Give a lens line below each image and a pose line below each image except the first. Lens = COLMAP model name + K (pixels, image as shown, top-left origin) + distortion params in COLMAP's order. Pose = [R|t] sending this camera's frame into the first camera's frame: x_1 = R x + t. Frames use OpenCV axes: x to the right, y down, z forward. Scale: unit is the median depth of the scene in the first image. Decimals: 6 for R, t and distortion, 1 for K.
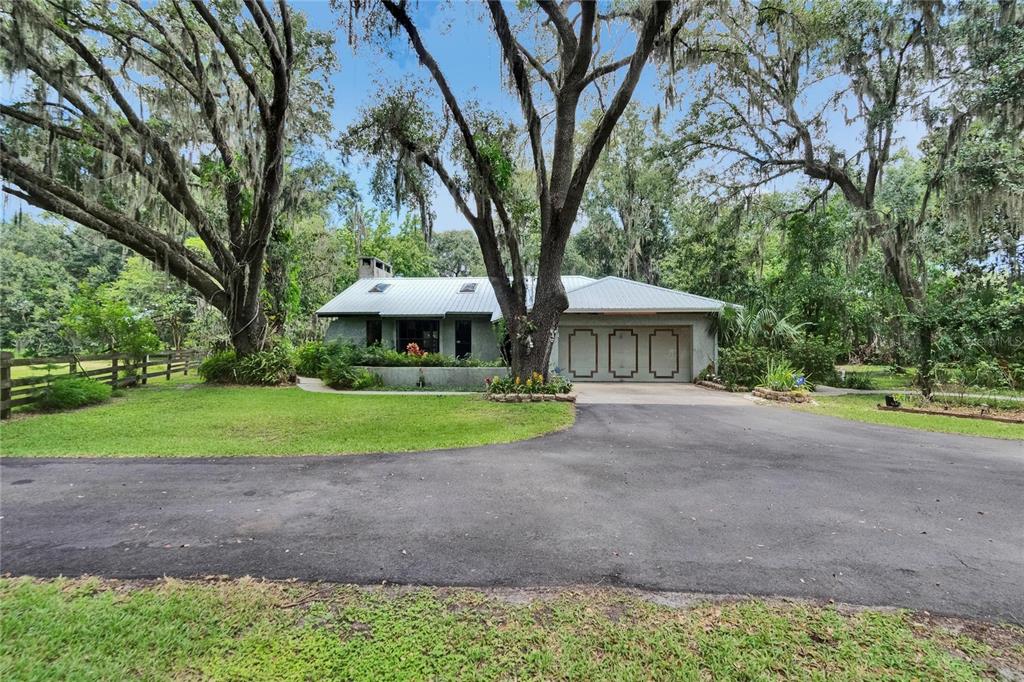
lens RADIAL K [[433.8, 0, 490.1], [0, 433.8, 346.7], [0, 0, 1]] dist [-0.000592, -0.000042]
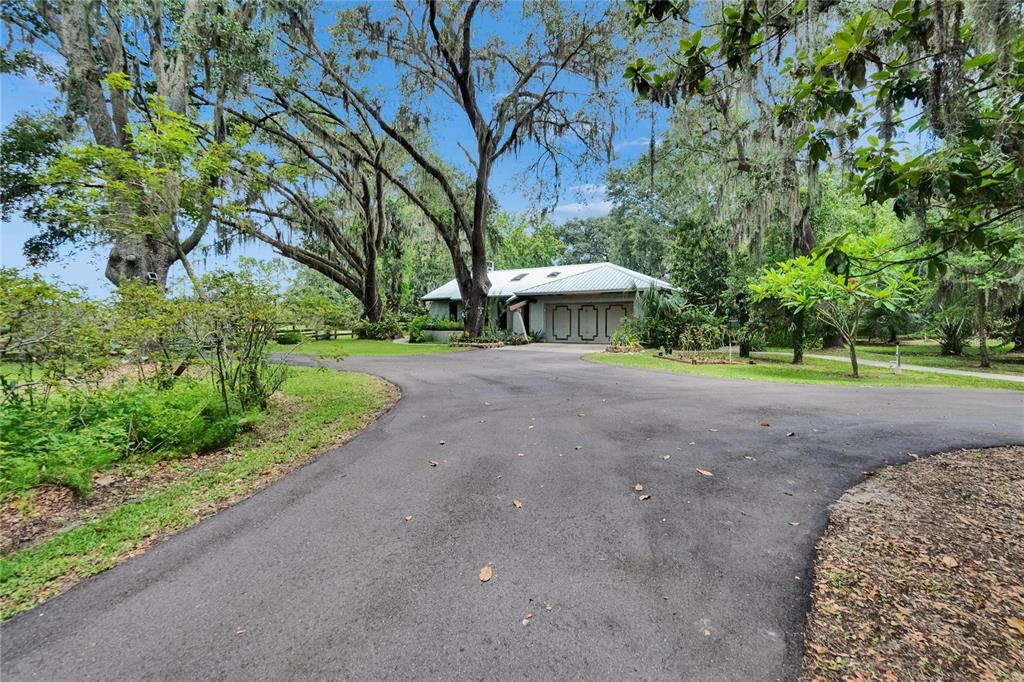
lens RADIAL K [[433.8, 0, 490.1], [0, 433.8, 346.7], [0, 0, 1]] dist [-0.000592, -0.000042]
pose [[0.886982, 0.023601, -0.461200, 0.706447], [0.001385, 0.998553, 0.053762, 0.017899], [0.461801, -0.048325, 0.885666, -0.393197]]
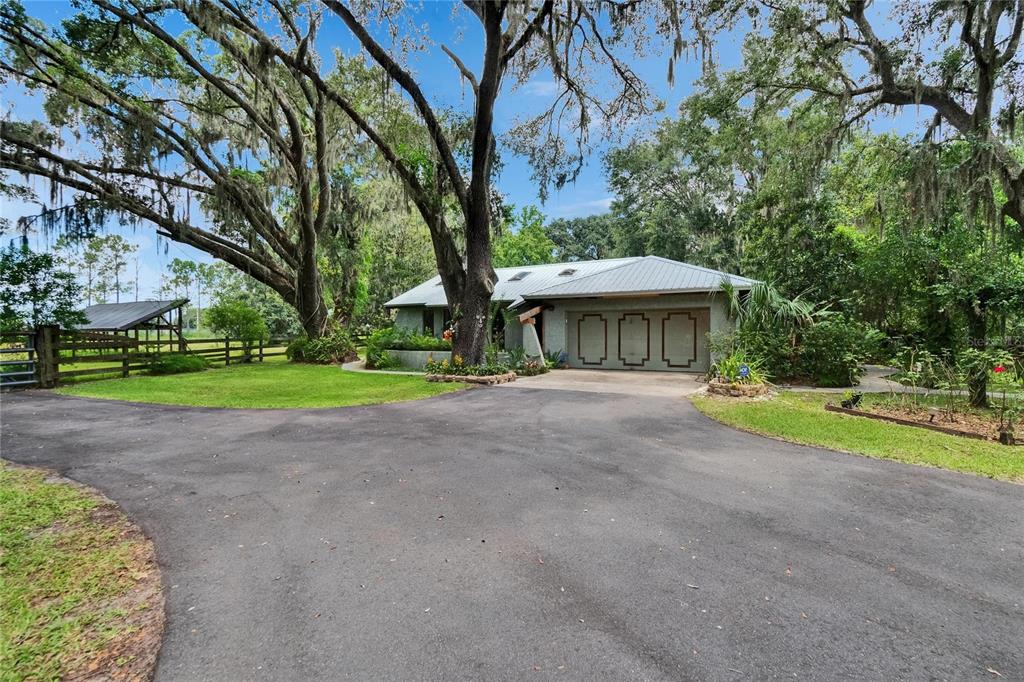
lens RADIAL K [[433.8, 0, 490.1], [0, 433.8, 346.7], [0, 0, 1]] dist [-0.000592, -0.000042]
pose [[0.918974, 0.008242, -0.394233, 0.412316], [0.002693, 0.999627, 0.027178, 0.005029], [0.394310, -0.026038, 0.918609, 0.024324]]
